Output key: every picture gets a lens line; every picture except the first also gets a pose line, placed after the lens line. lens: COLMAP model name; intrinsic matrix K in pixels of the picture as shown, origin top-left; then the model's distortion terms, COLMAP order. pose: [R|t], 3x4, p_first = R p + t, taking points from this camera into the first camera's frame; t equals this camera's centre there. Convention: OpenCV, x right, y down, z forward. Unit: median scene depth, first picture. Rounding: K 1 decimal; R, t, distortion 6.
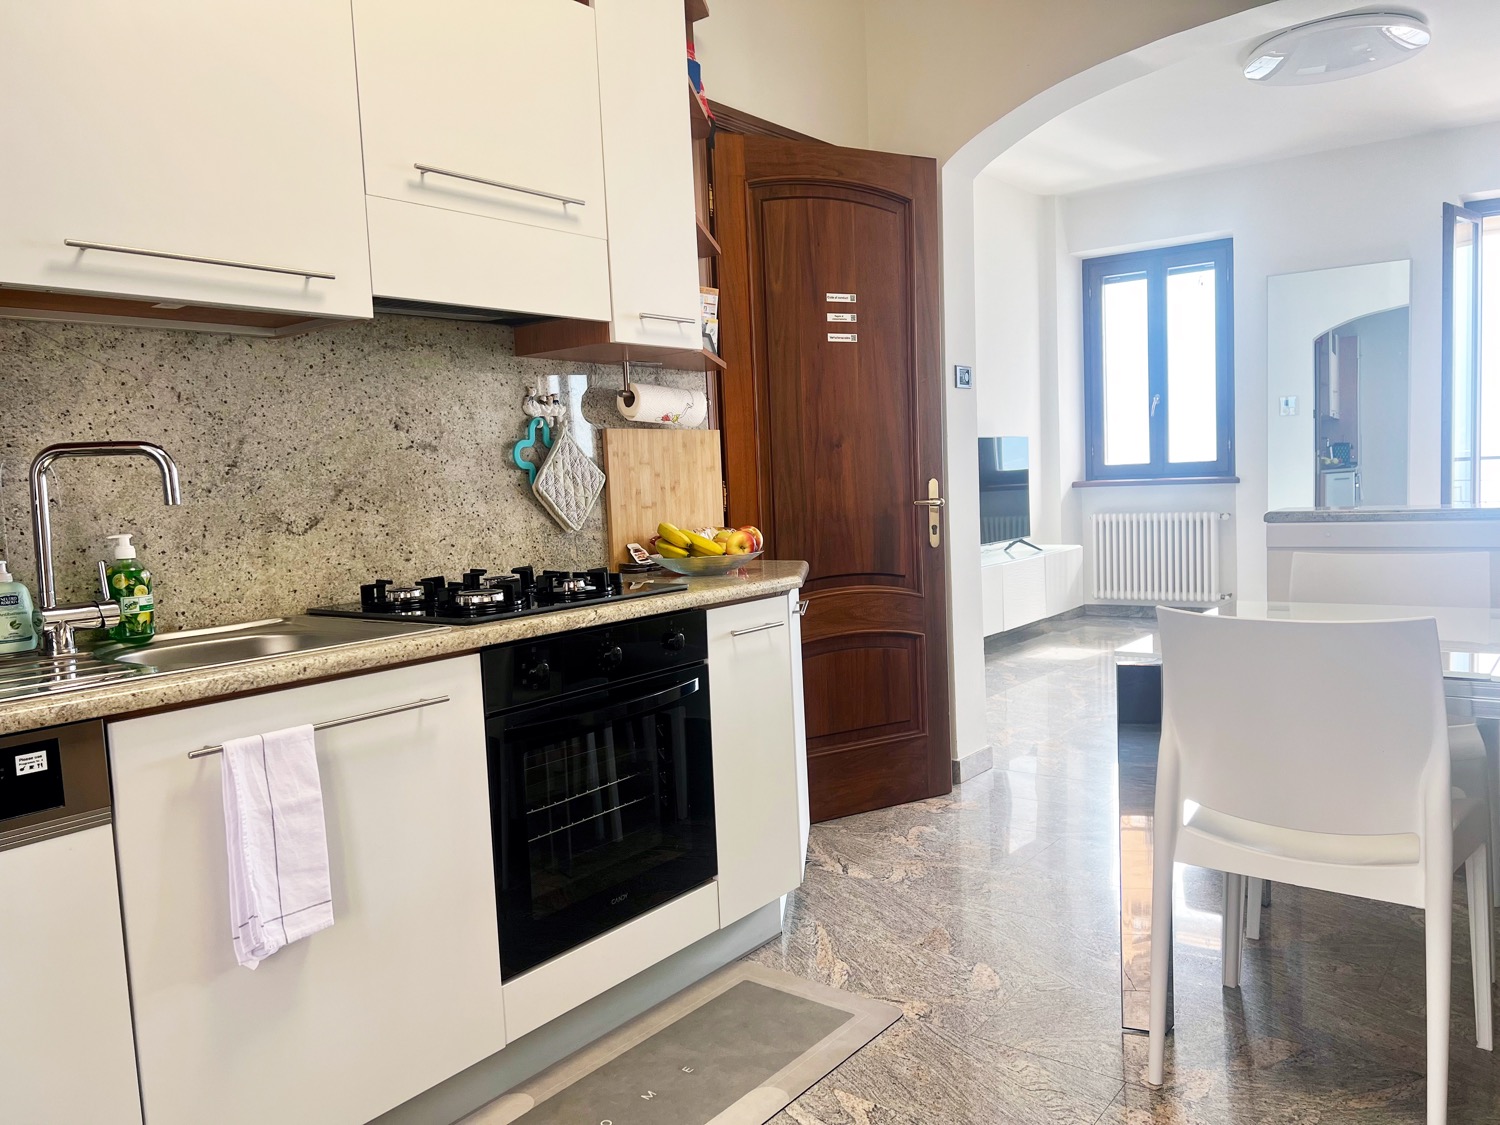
lens RADIAL K [[1153.5, 0, 775.0], [0, 1153.5, 573.6], [0, 0, 1]] dist [0.064705, -0.069284]
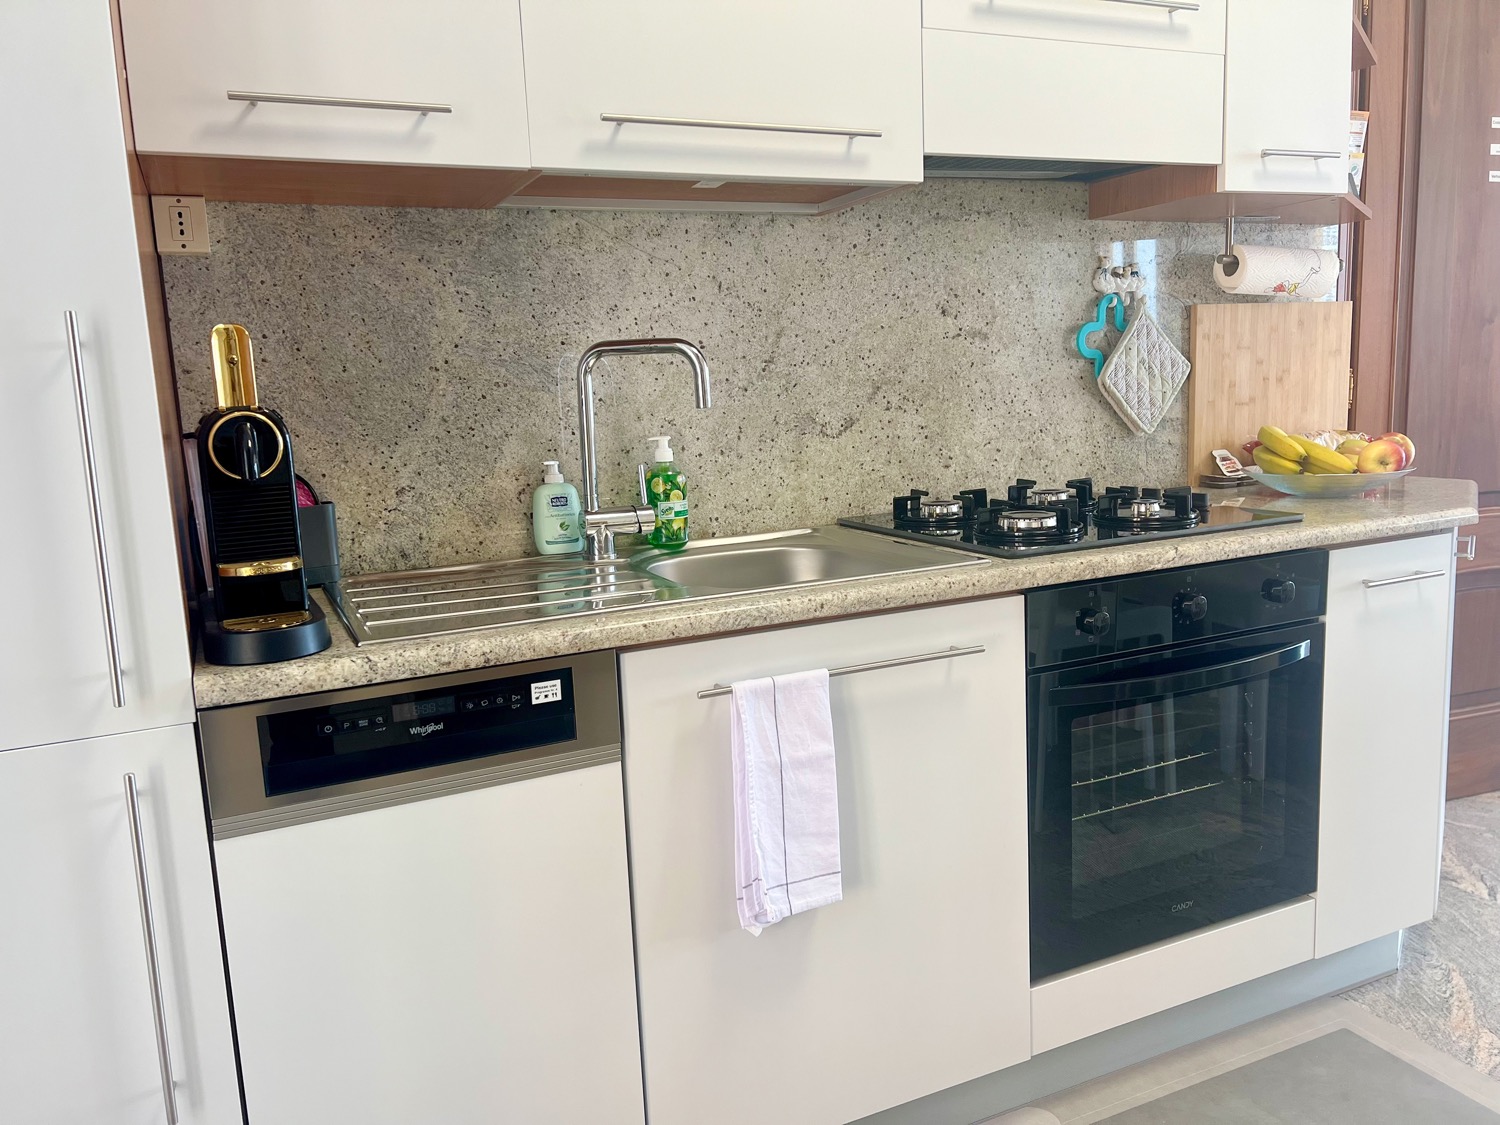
lens RADIAL K [[1153.5, 0, 740.7], [0, 1153.5, 561.5], [0, 0, 1]] dist [0.064705, -0.069284]
pose [[0.882934, 0.078337, -0.462915, -0.047973], [-0.034492, 0.994140, 0.102445, -0.026504], [0.468228, -0.074485, 0.880463, 0.165599]]
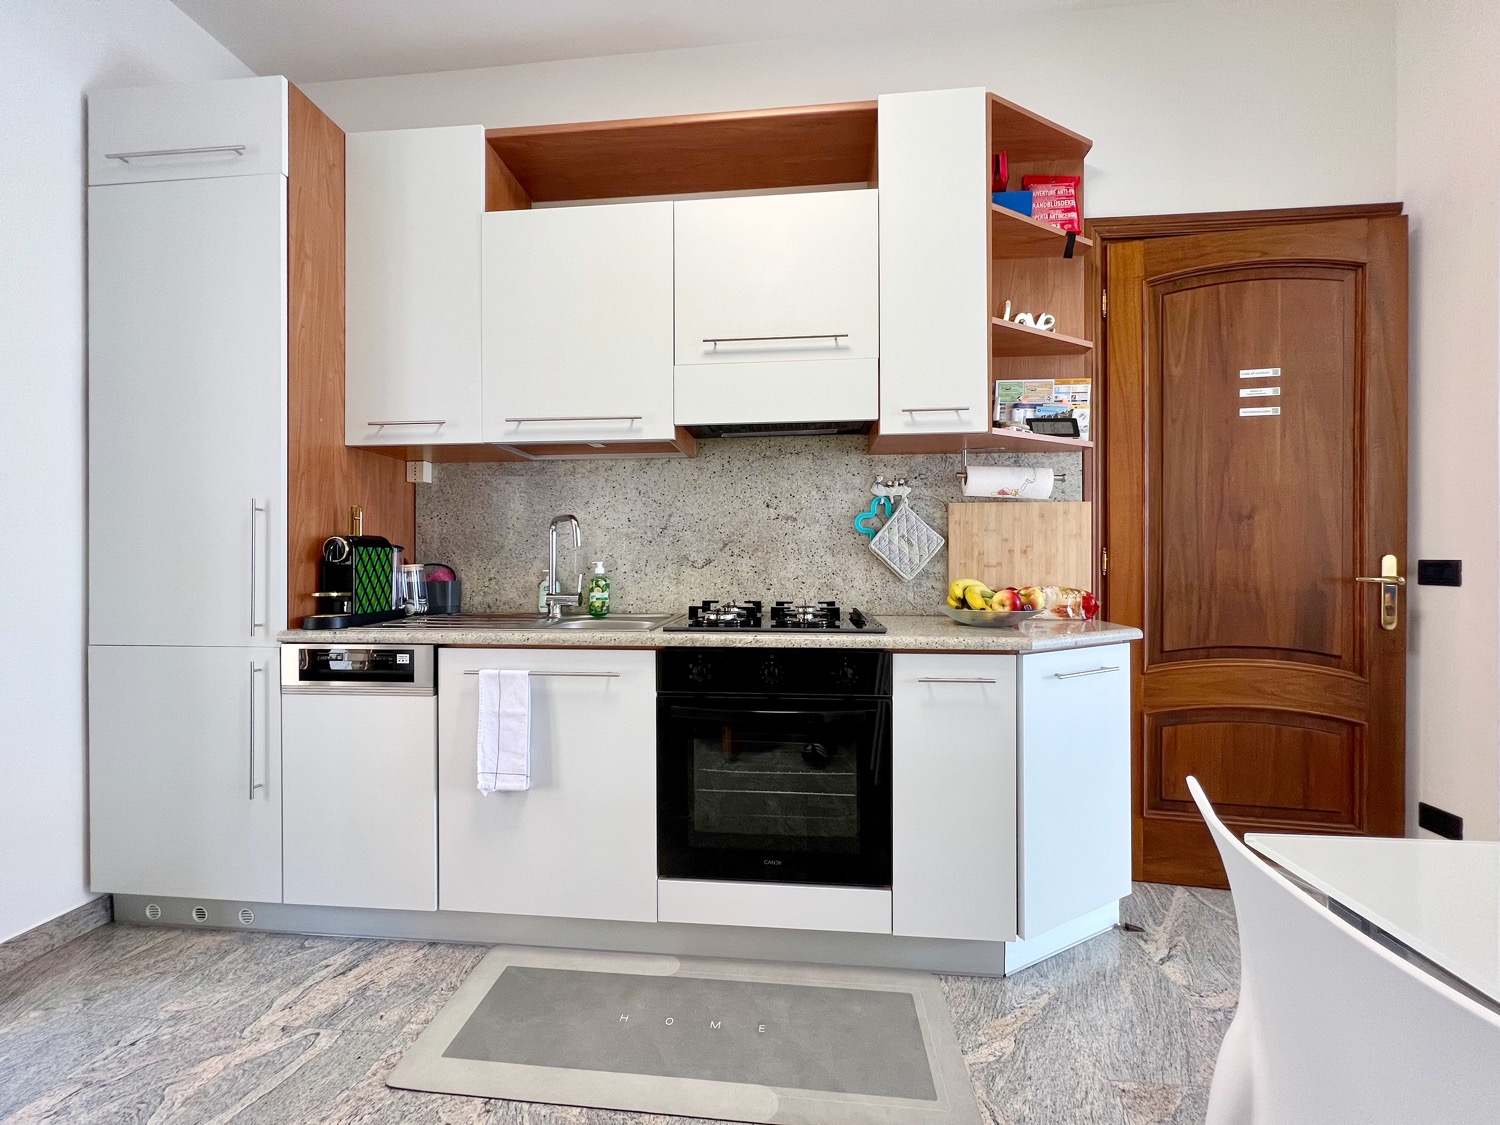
lens RADIAL K [[606.2, 0, 749.1], [0, 606.2, 564.2], [0, 0, 1]] dist [0.000778, 0.000418]
pose [[0.516358, 0.046081, -0.855132, 0.406765], [-0.094209, 0.995547, -0.003239, -0.043937], [0.851175, 0.082233, 0.518400, 0.591463]]
